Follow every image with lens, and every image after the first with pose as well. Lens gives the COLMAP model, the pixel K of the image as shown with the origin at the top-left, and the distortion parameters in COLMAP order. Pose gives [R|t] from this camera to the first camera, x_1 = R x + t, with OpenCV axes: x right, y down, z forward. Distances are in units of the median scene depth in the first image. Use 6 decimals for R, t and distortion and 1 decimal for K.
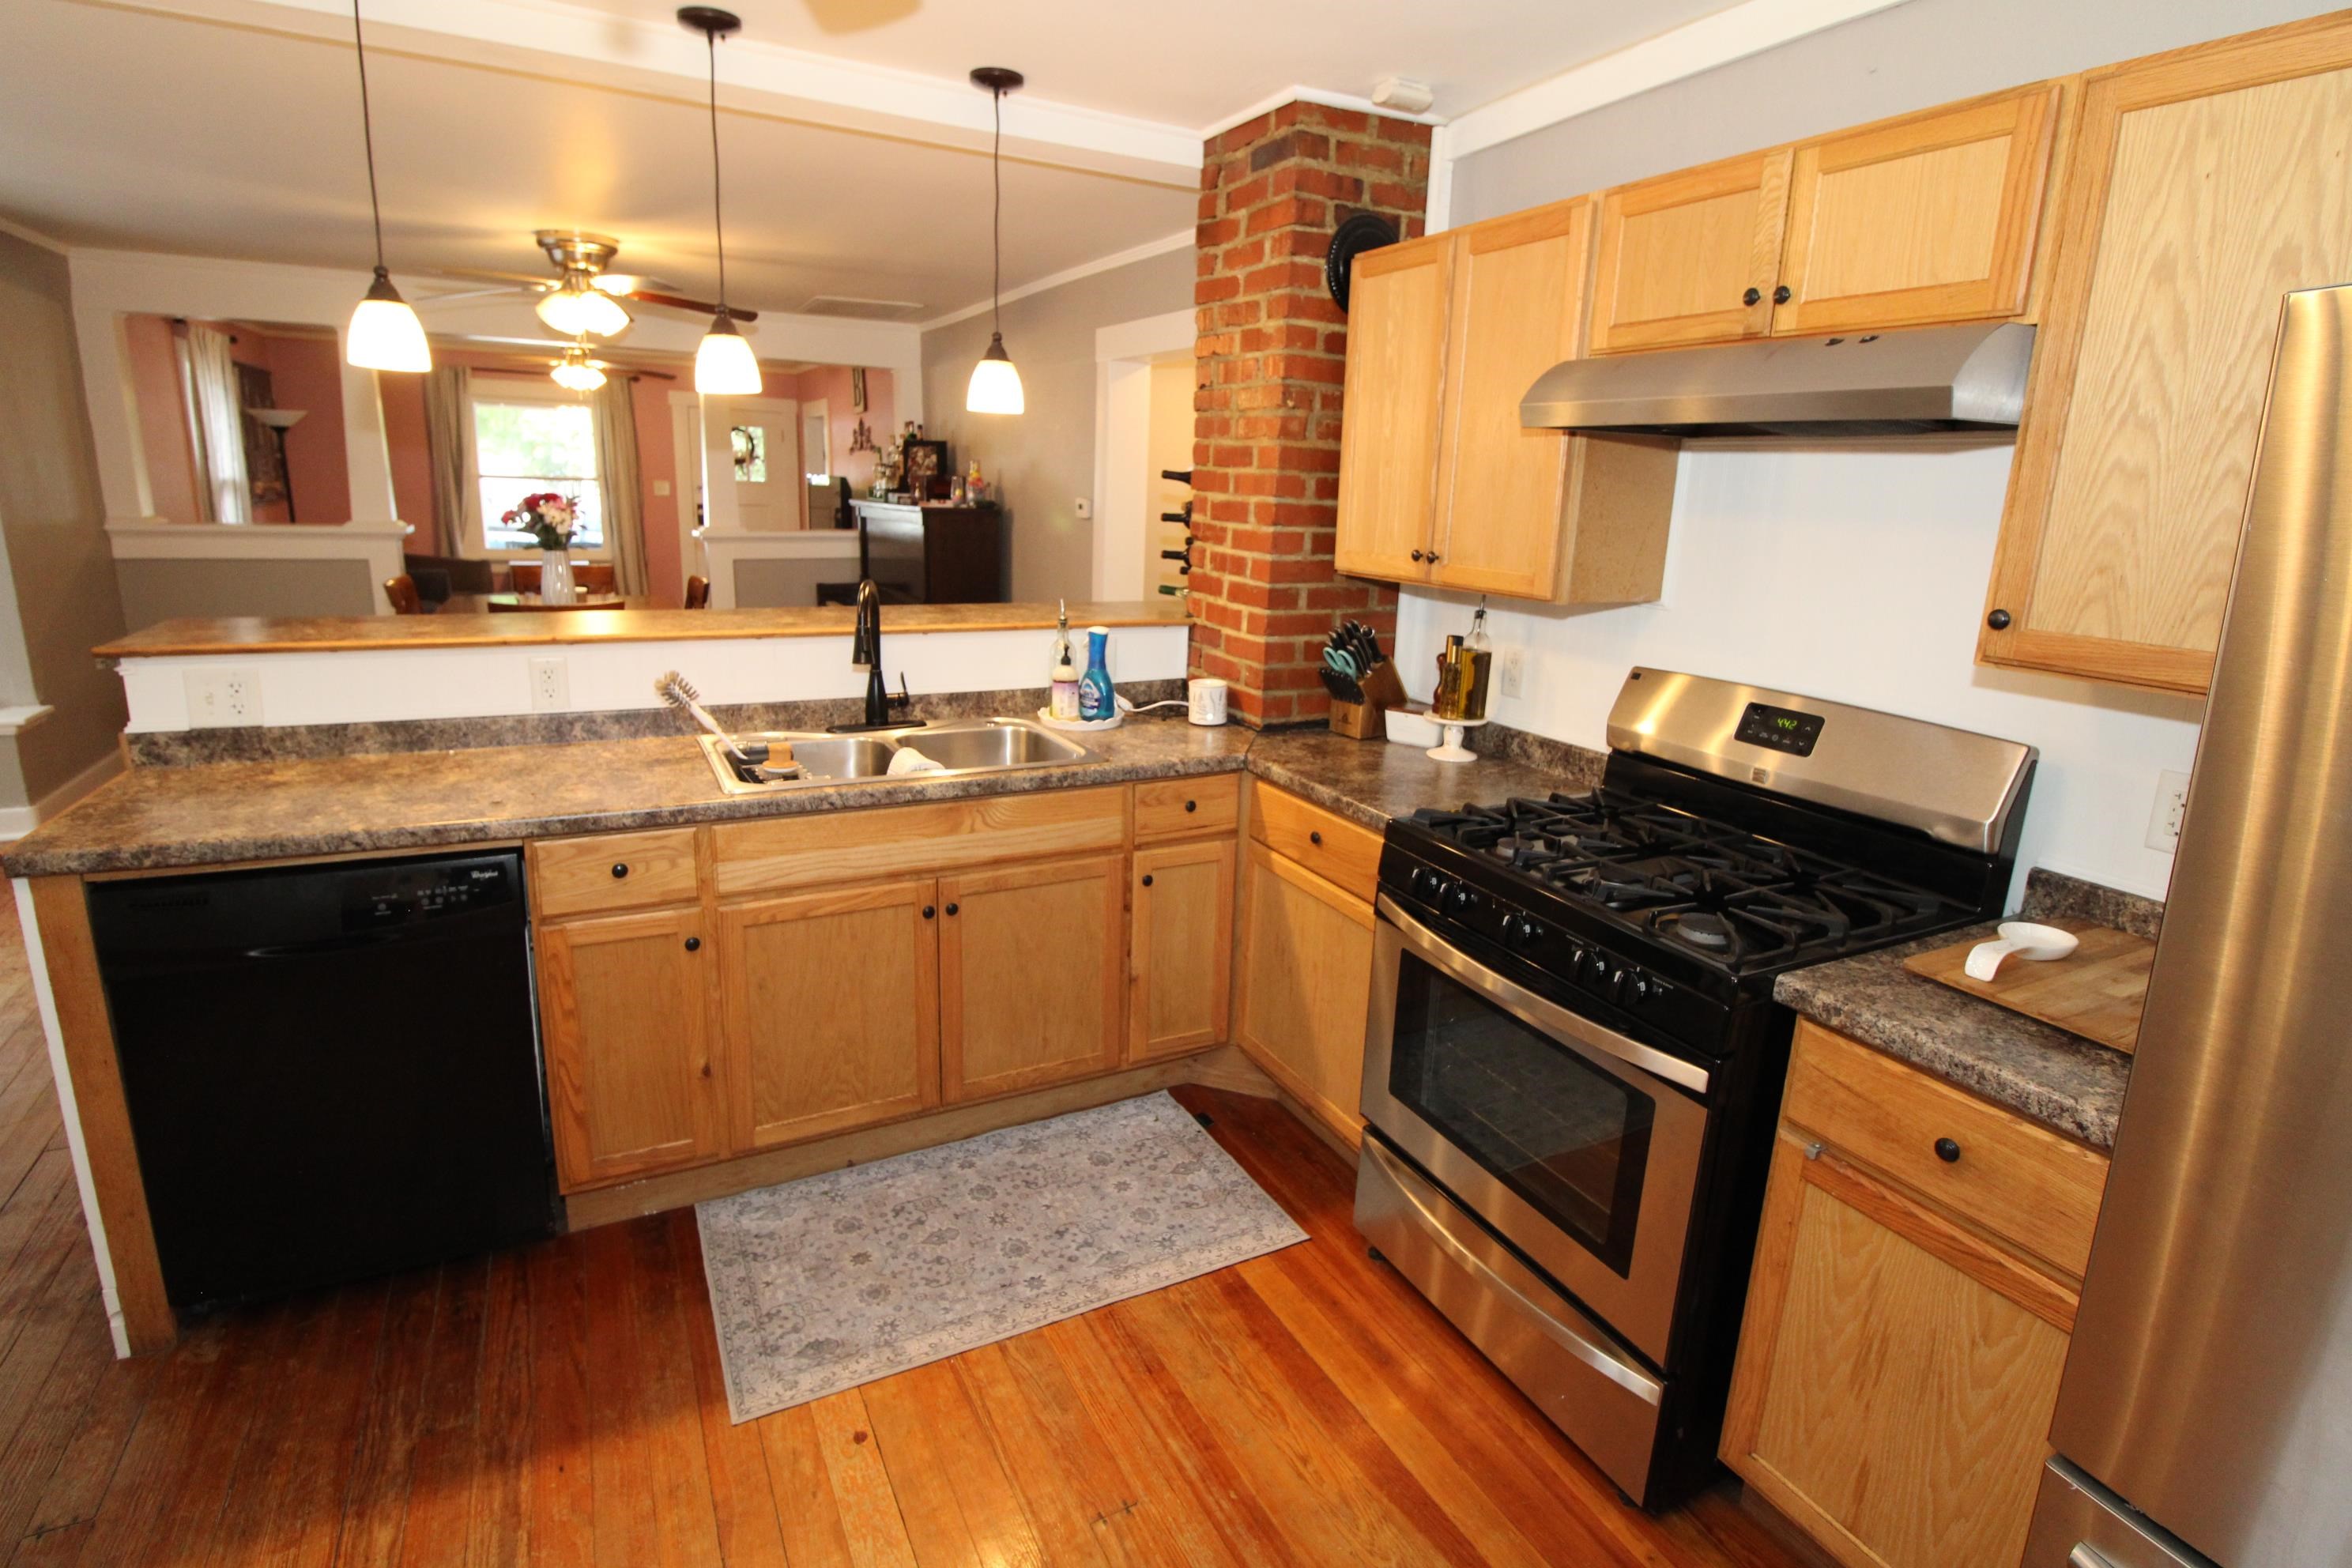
lens RADIAL K [[1107.4, 0, 1190.7], [0, 1107.4, 747.1], [0, 0, 1]] dist [0.003590, -0.015883]
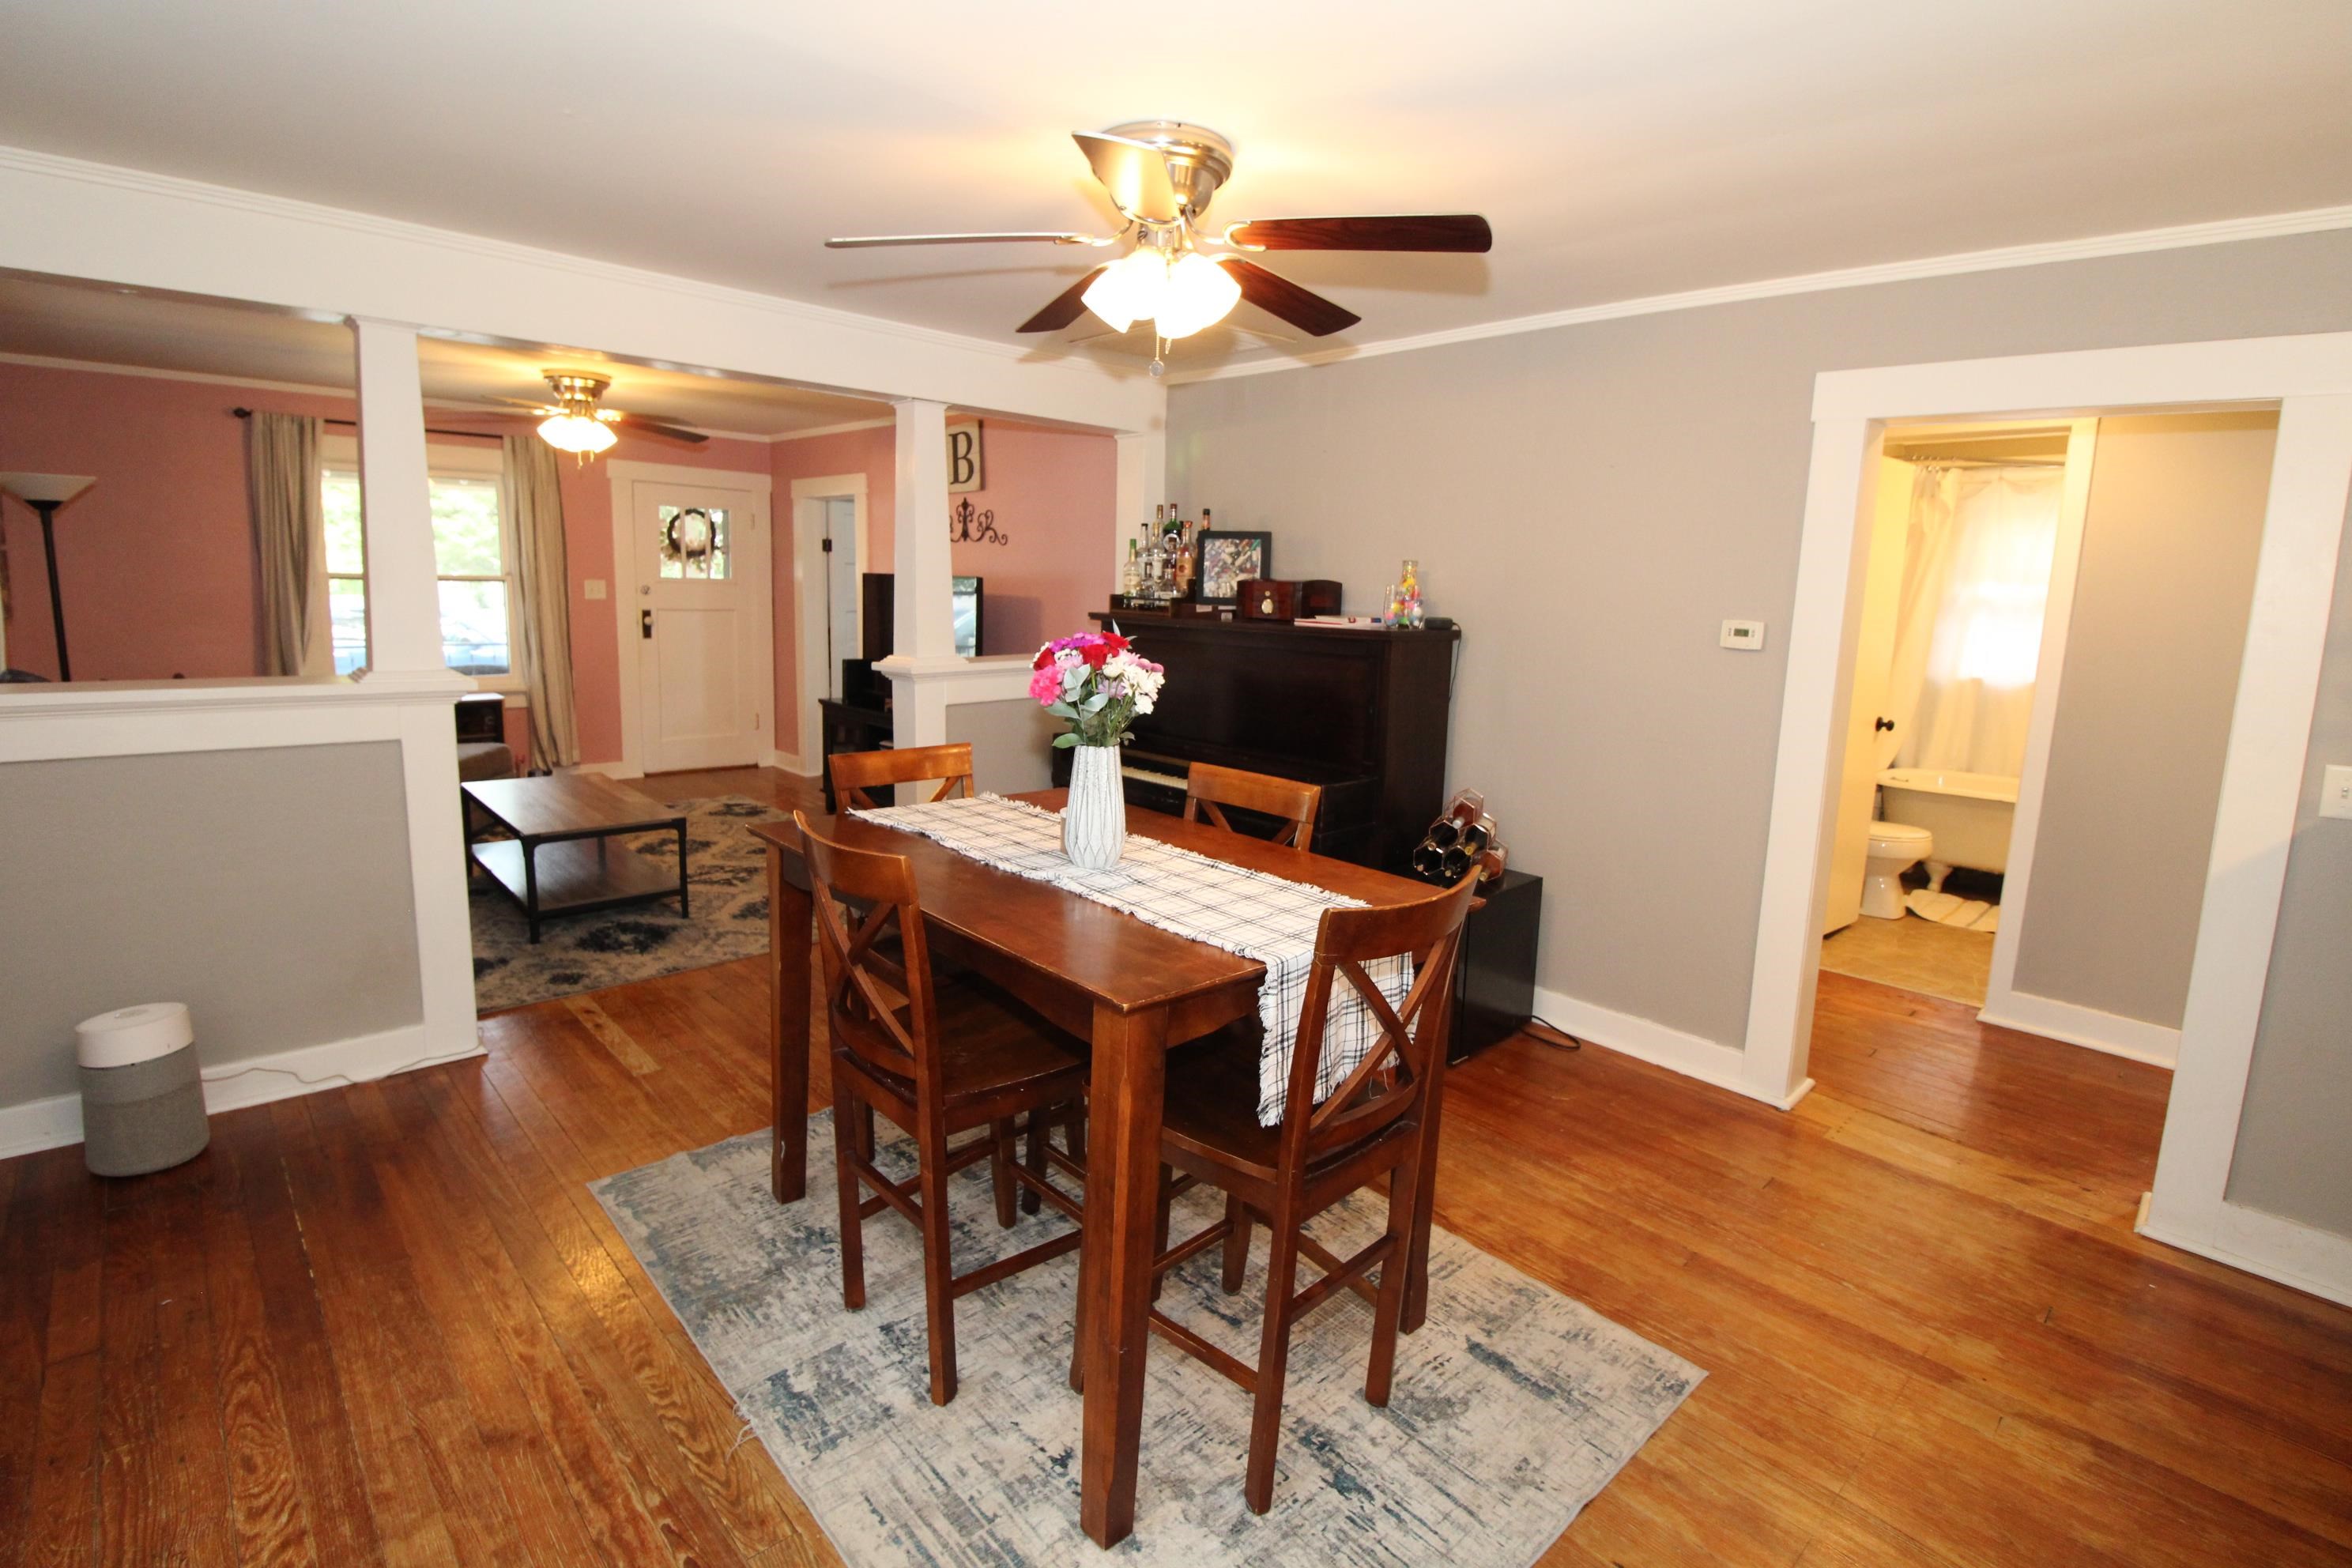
lens RADIAL K [[1101.2, 0, 1174.9], [0, 1101.2, 742.8], [0, 0, 1]] dist [0.009221, -0.020393]
pose [[0.969333, -0.042250, 0.242091, -1.129644], [0.060194, 0.995922, -0.067205, -0.240778], [-0.238264, 0.079717, 0.967923, 0.837746]]
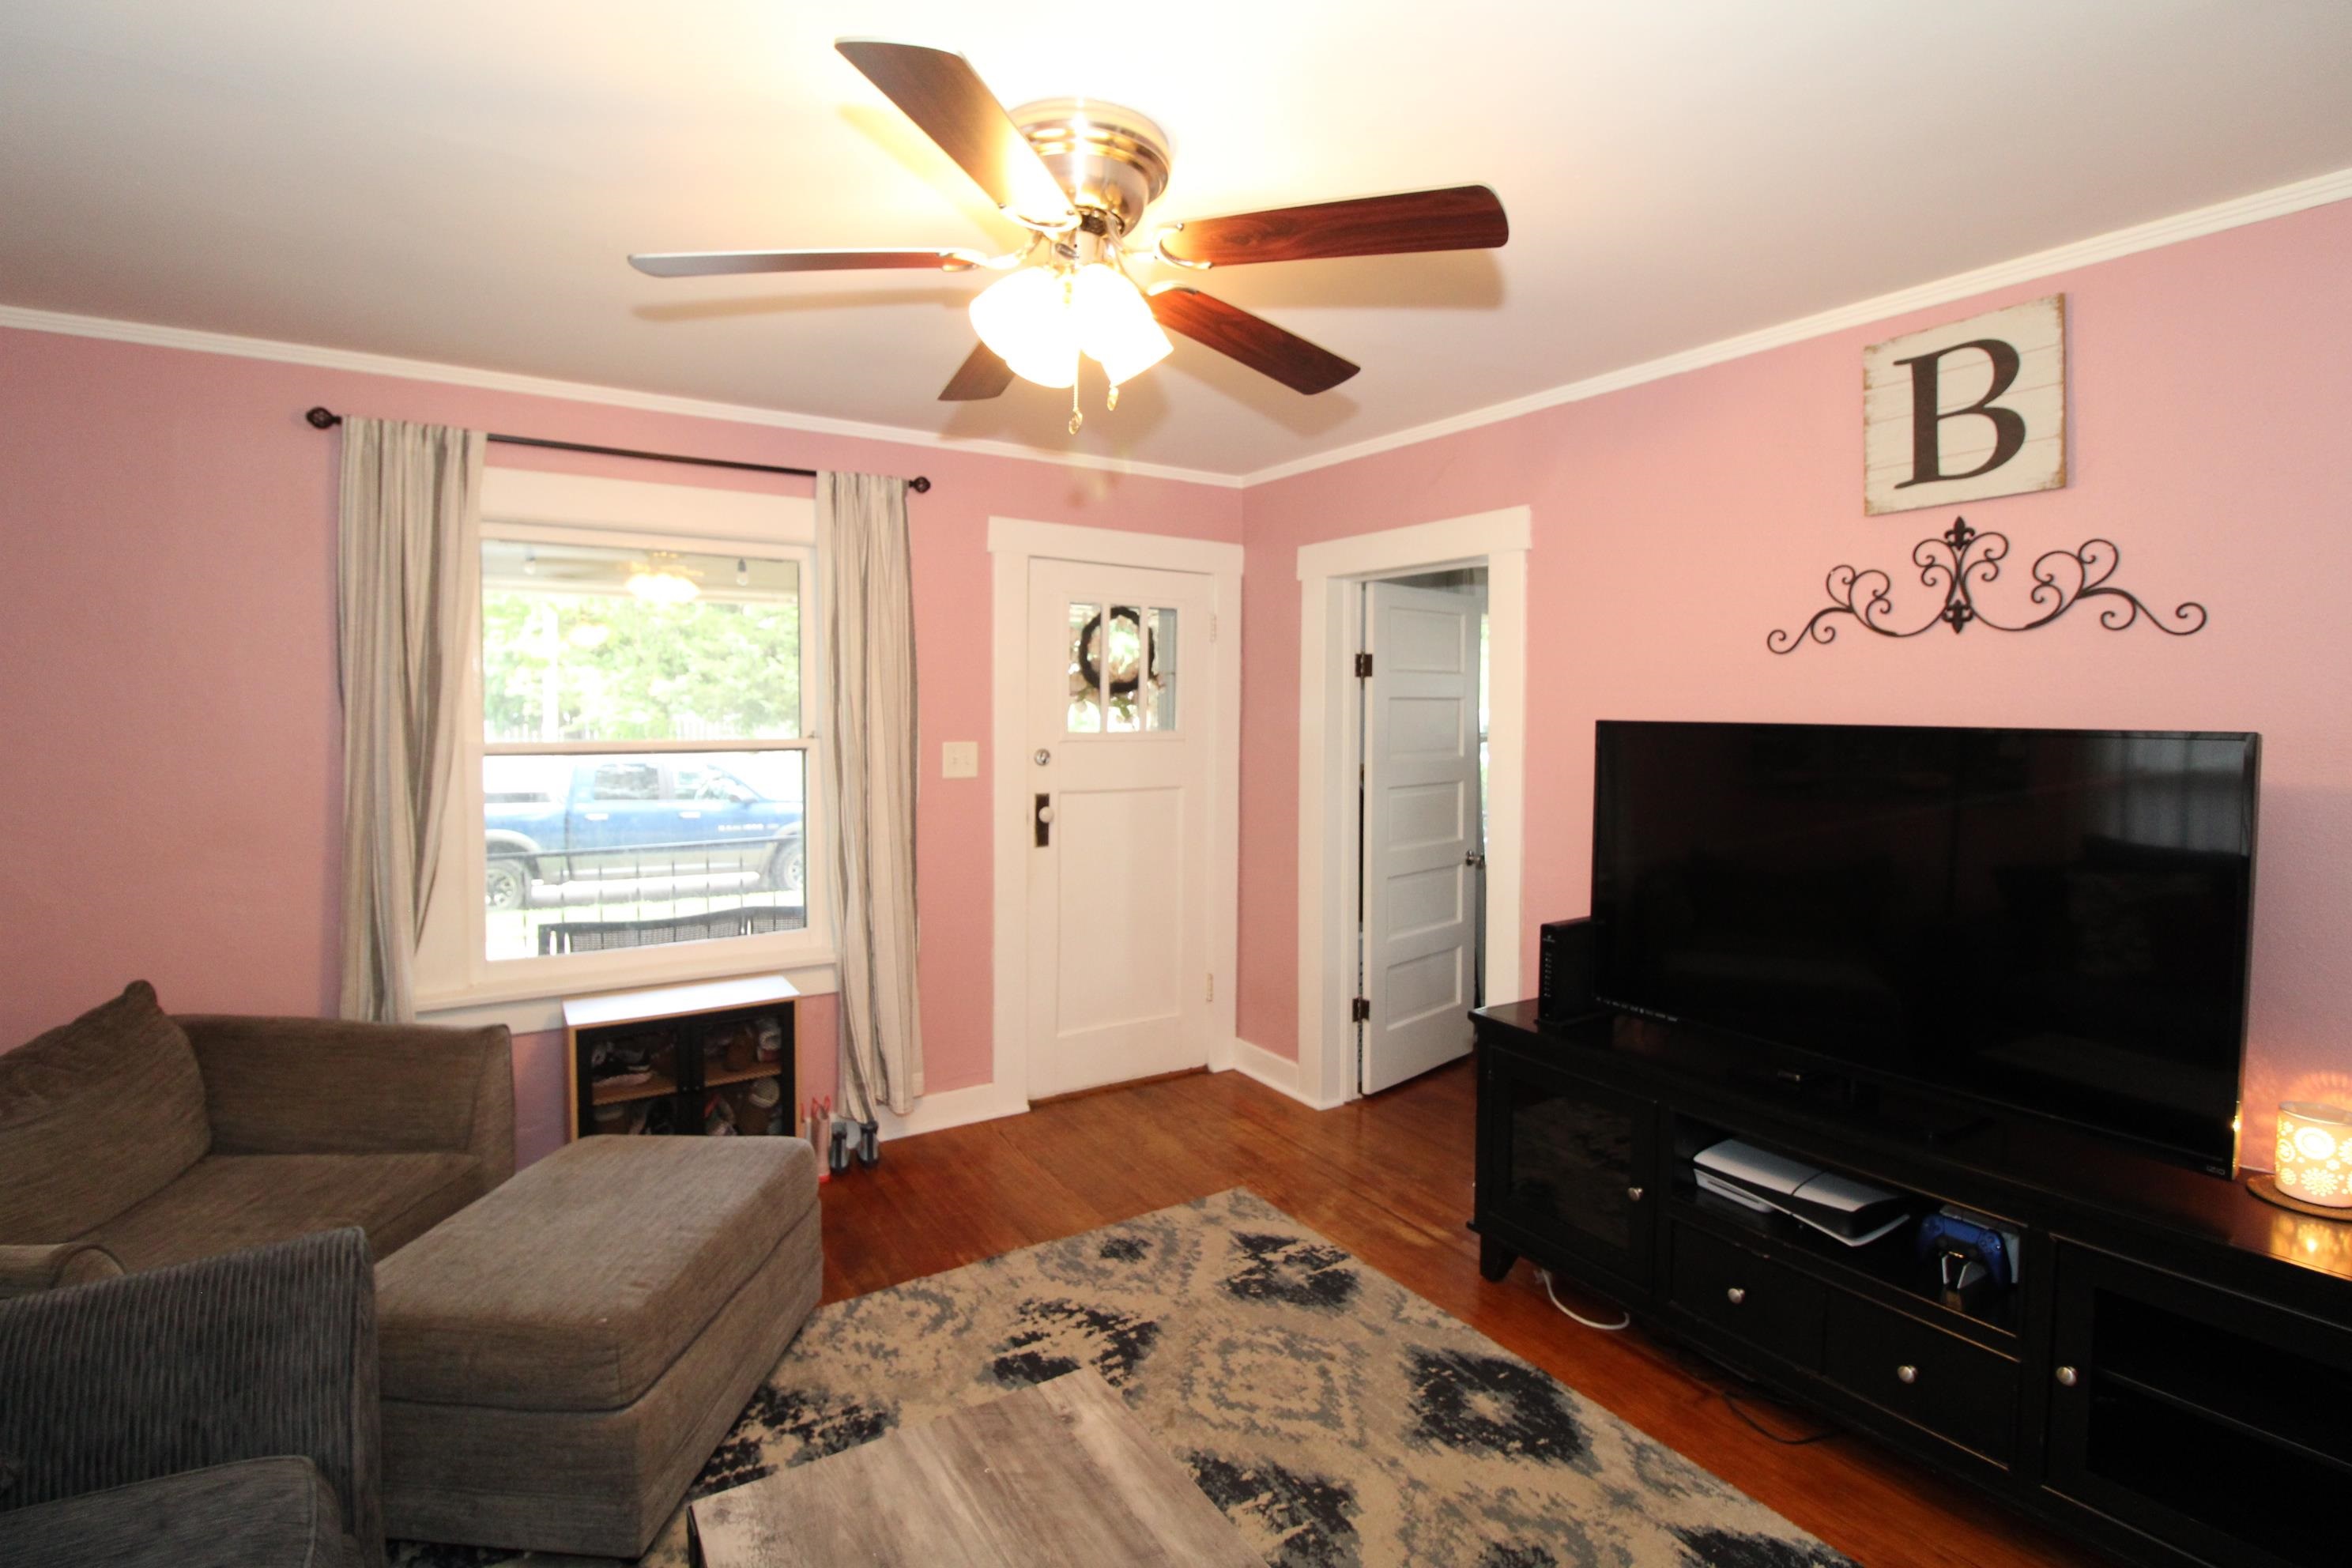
lens RADIAL K [[1098.5, 0, 1174.7], [0, 1098.5, 745.8], [0, 0, 1]] dist [0.001409, -0.013201]
pose [[0.997702, -0.032877, 0.059252, -1.672705], [0.043471, 0.981306, -0.187480, -0.642425], [-0.051980, 0.189625, 0.980480, 2.434100]]
